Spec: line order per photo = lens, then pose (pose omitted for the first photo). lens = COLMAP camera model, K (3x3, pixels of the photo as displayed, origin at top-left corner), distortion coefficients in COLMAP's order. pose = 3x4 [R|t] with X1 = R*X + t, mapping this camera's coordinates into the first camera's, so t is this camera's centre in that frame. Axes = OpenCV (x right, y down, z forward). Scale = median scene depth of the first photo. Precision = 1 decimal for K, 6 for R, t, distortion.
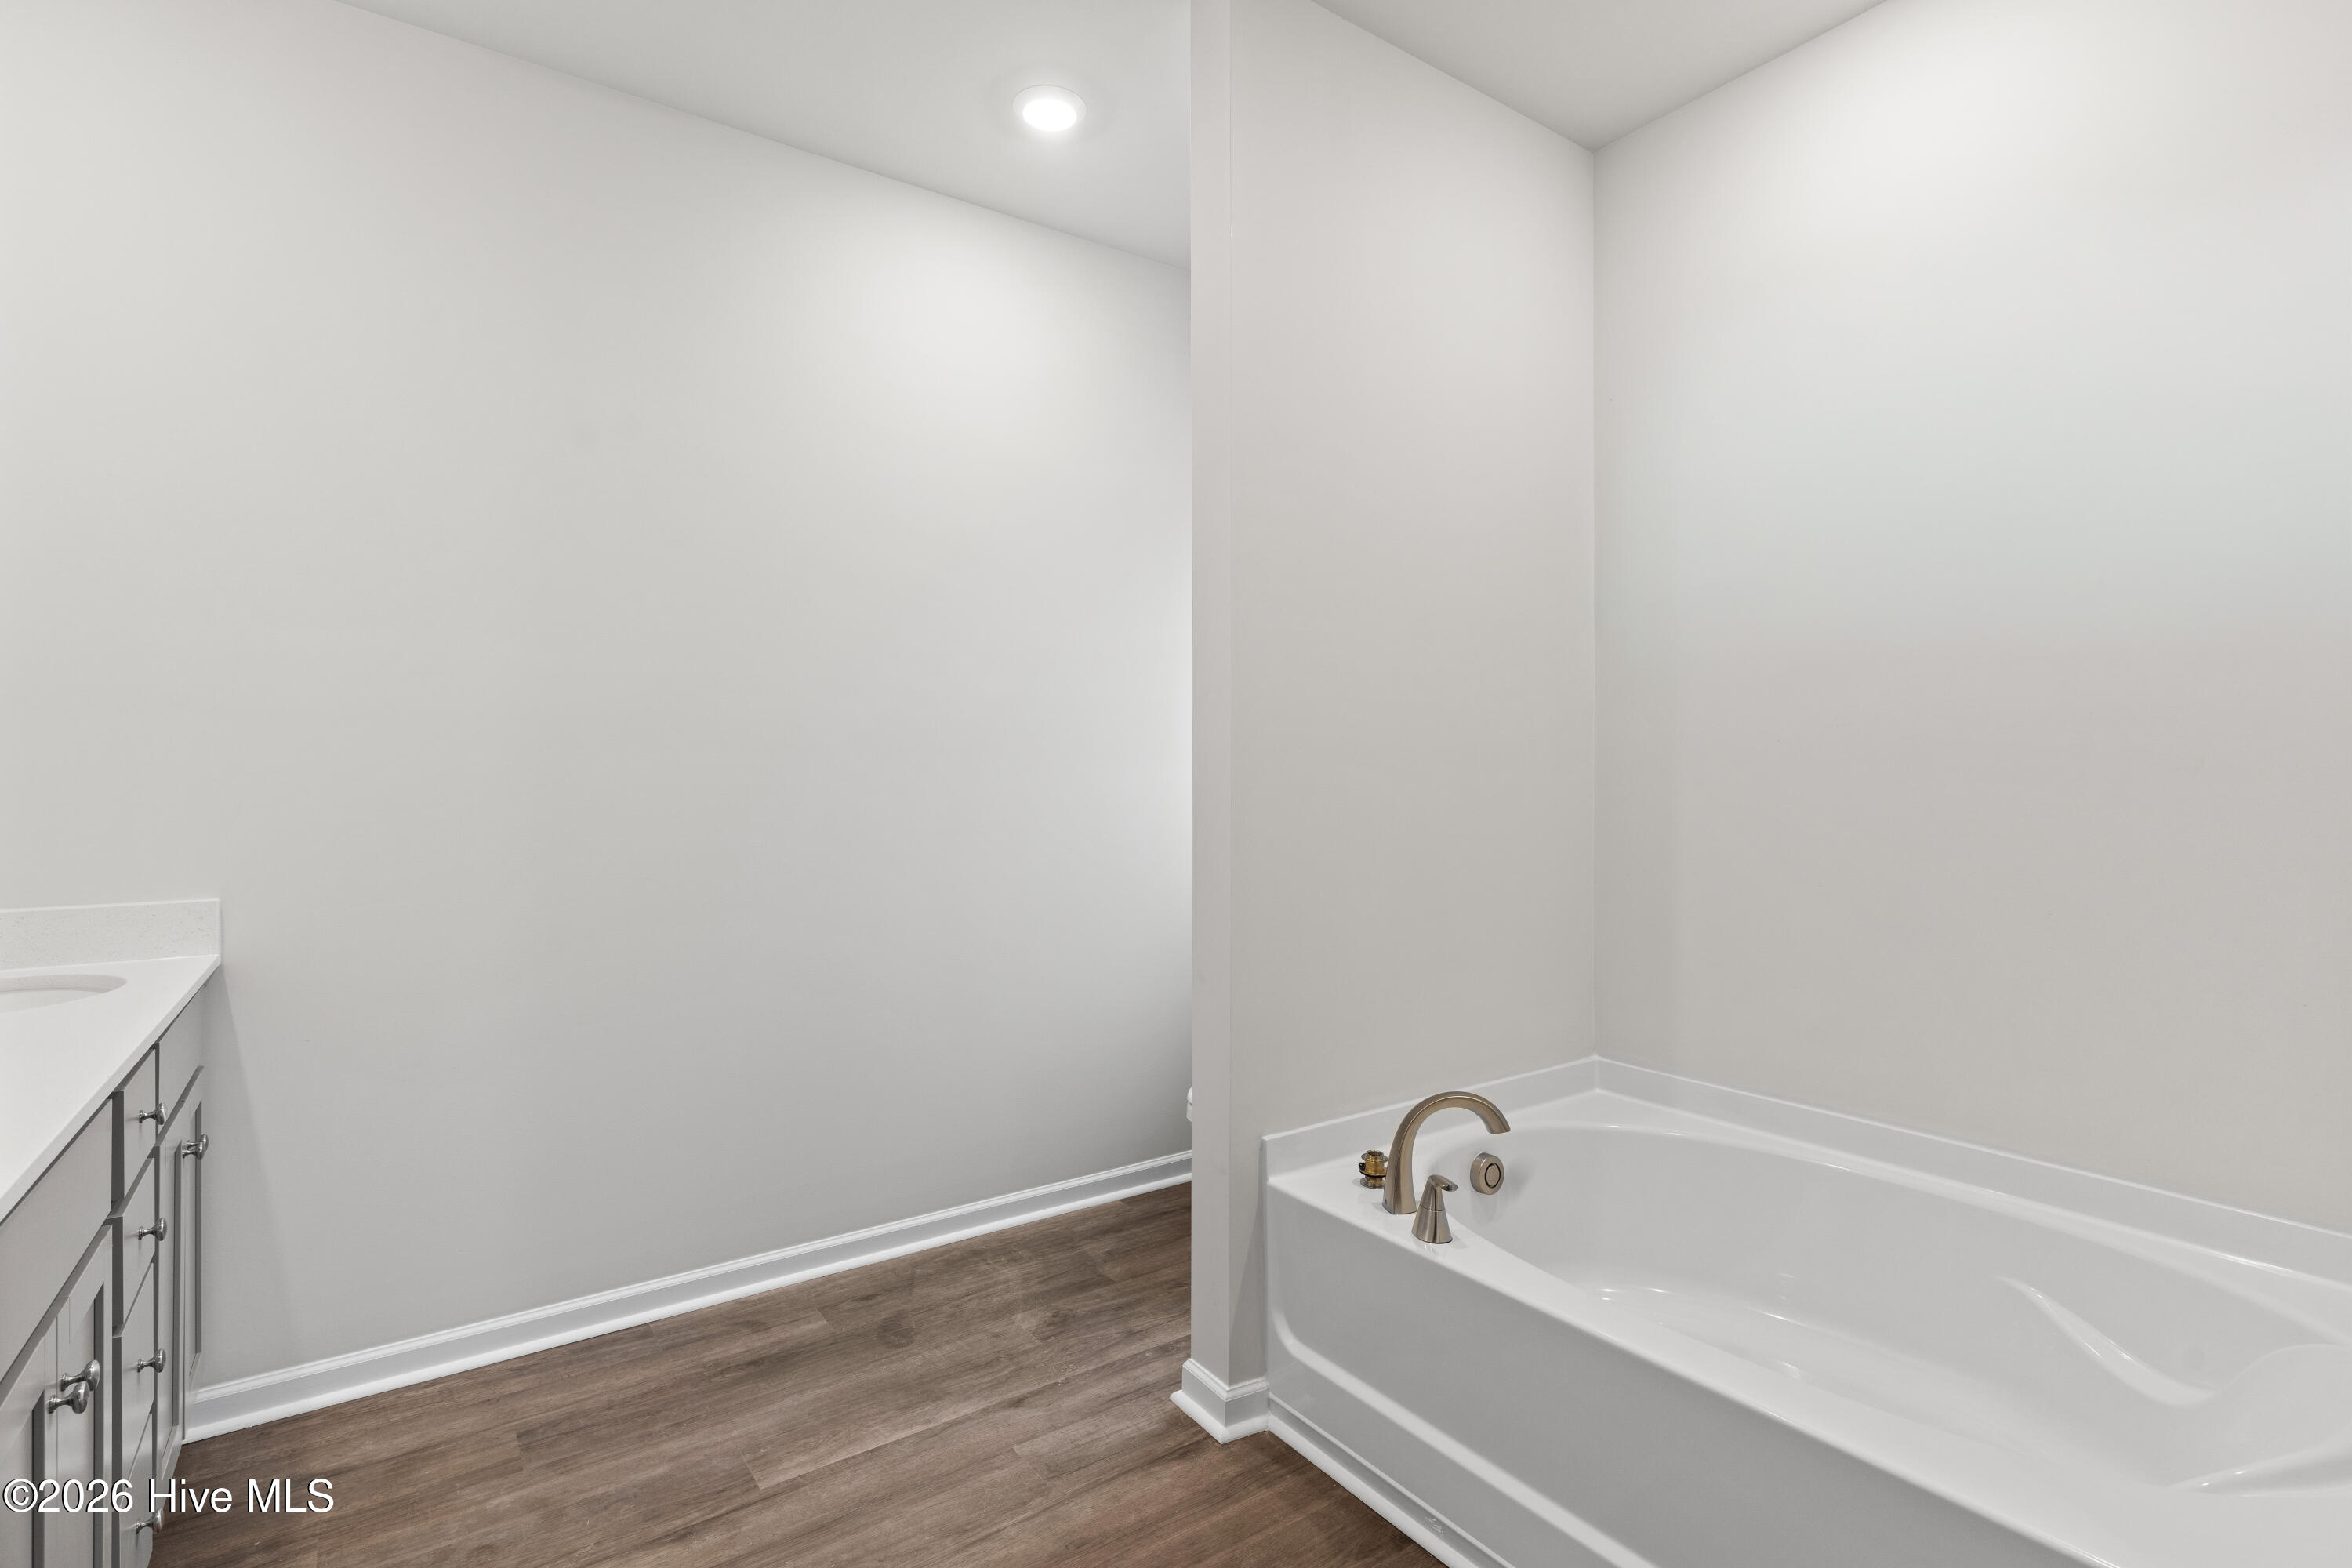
lens RADIAL K [[1129.5, 0, 1180.3], [0, 1129.5, 774.8], [0, 0, 1]] dist [0.003546, -0.000281]
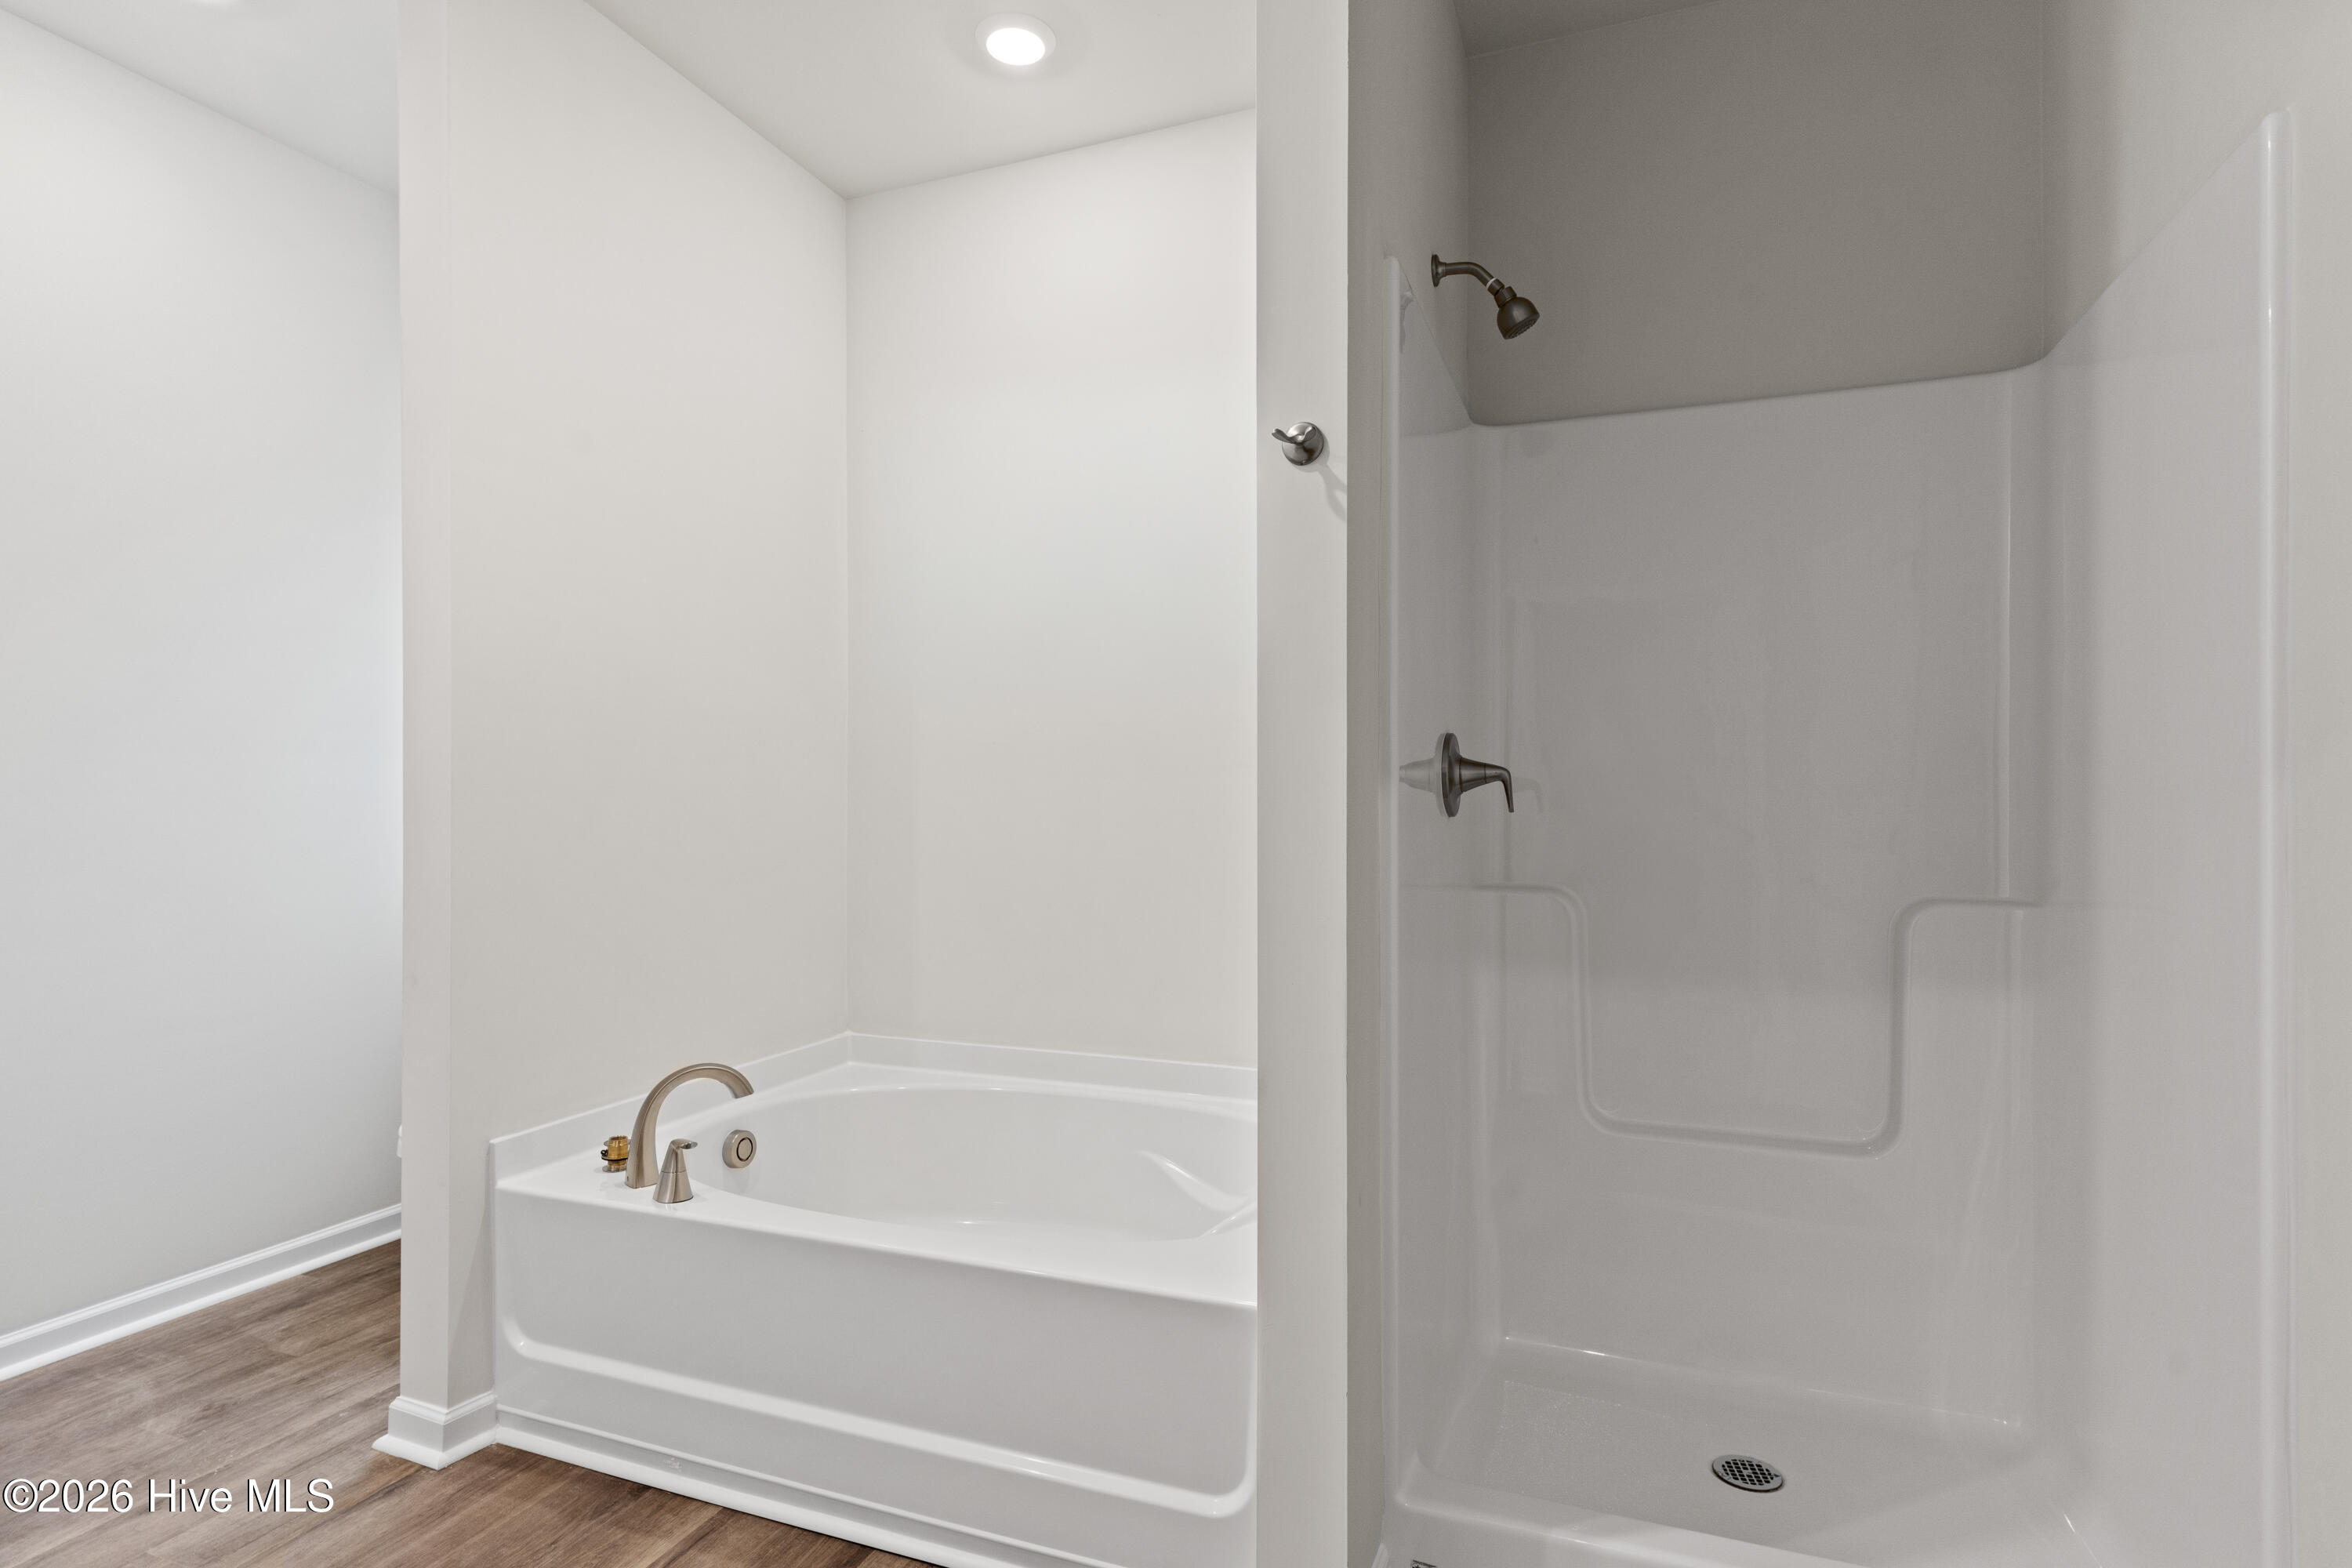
lens RADIAL K [[1191.5, 0, 1180.9], [0, 1191.5, 783.2], [0, 0, 1]] dist [0.013932, 0.000148]
pose [[0.835229, -0.003182, 0.549893, 0.003299], [0.010159, 0.999902, -0.009646, 0.029472], [-0.549808, 0.013643, 0.835179, -0.183149]]
